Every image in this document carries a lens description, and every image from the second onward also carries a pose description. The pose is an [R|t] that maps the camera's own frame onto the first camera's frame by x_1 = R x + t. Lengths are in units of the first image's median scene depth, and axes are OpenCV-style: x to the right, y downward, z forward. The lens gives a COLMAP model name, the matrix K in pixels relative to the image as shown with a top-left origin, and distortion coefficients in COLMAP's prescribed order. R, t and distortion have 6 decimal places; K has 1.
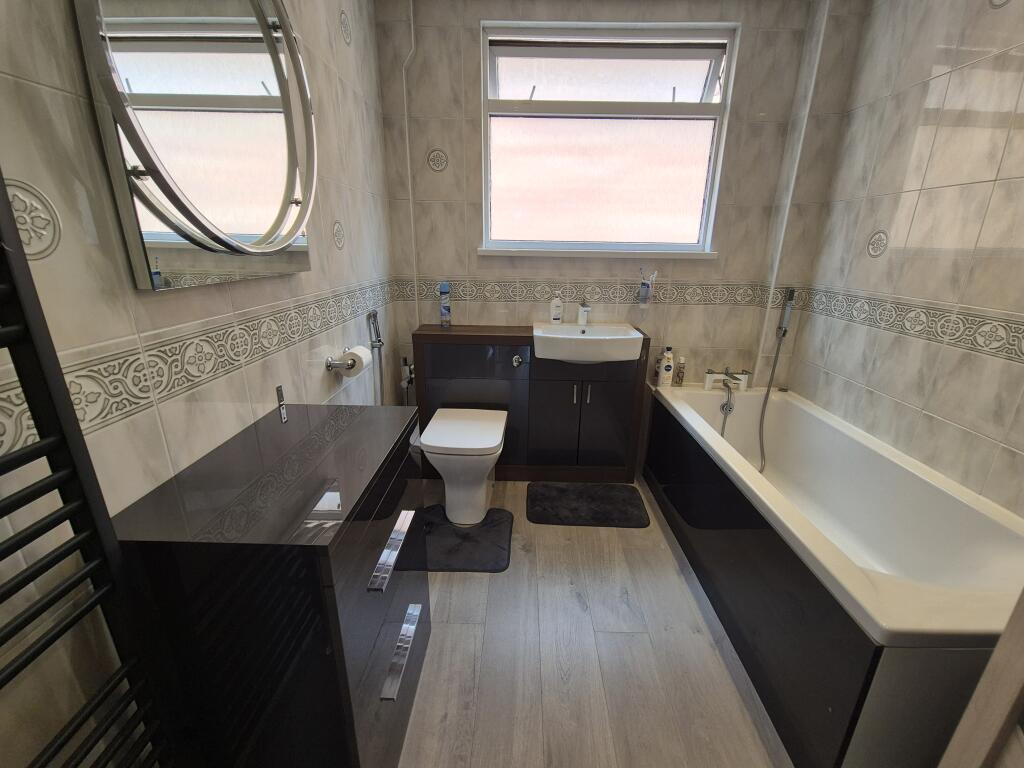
lens RADIAL K [[437.6, 0, 512.0], [0, 437.6, 384.0], [0, 0, 1]] dist [-0.000560, -0.000387]
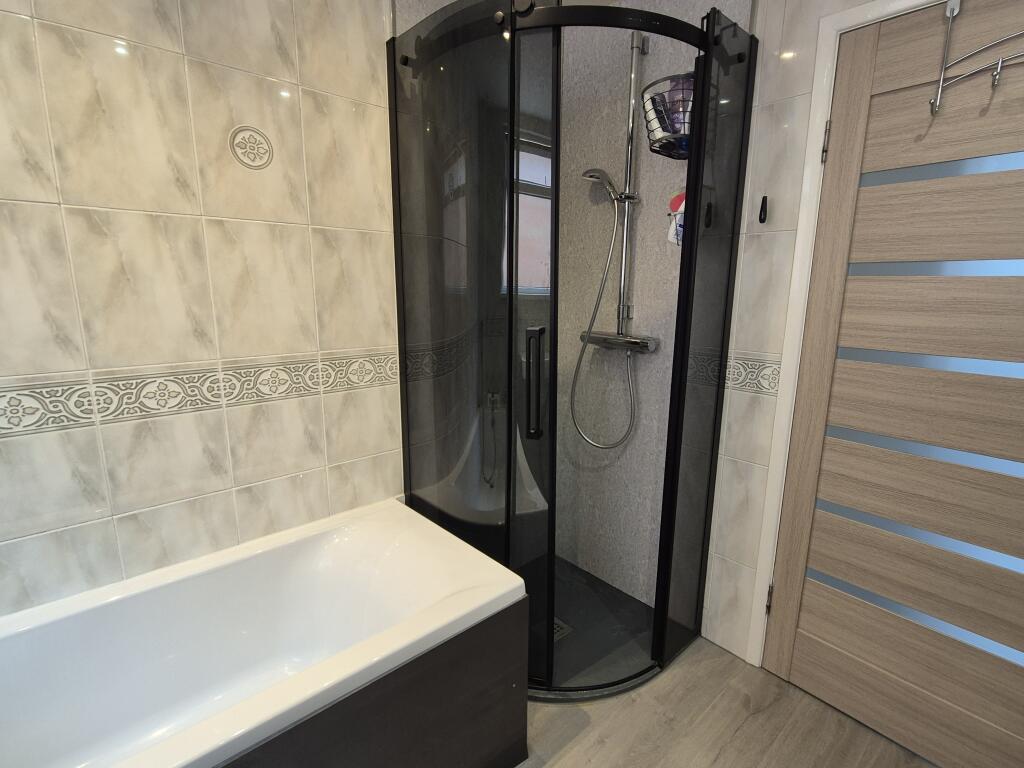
lens RADIAL K [[437.6, 0, 512.0], [0, 437.6, 384.0], [0, 0, 1]] dist [-0.000560, -0.000387]
pose [[-0.655284, -0.161471, 0.737923, 0.028807], [0.227947, 0.889077, 0.396967, -0.324880], [-0.720169, 0.428333, -0.545791, 1.009241]]
